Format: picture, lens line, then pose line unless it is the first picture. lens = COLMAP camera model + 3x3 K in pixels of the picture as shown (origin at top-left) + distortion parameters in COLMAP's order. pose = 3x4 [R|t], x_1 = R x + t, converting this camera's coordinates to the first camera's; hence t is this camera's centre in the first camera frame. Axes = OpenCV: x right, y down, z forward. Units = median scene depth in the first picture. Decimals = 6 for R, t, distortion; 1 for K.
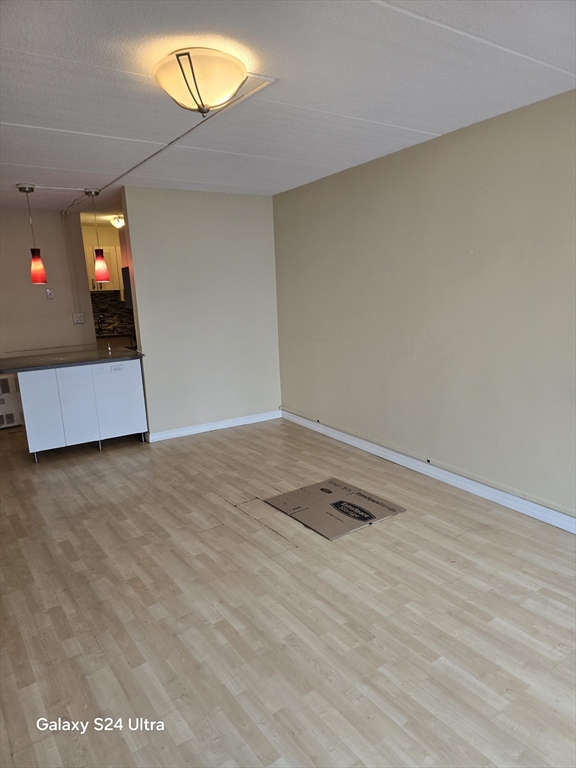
lens RADIAL K [[515.2, 0, 291.3], [0, 515.2, 387.5], [0, 0, 1]] dist [0.073563, -0.066415]
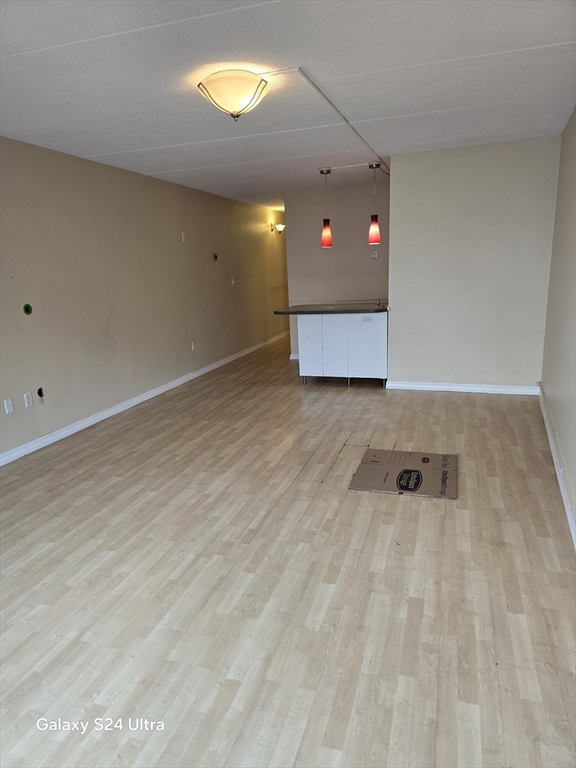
lens RADIAL K [[515.2, 0, 282.9], [0, 515.2, 385.3], [0, 0, 1]] dist [0.073563, -0.066415]
pose [[0.599773, 0.194499, -0.776172, 0.710365], [-0.135579, 0.980685, 0.140982, -0.044449], [0.788601, 0.020676, 0.614558, 0.205218]]
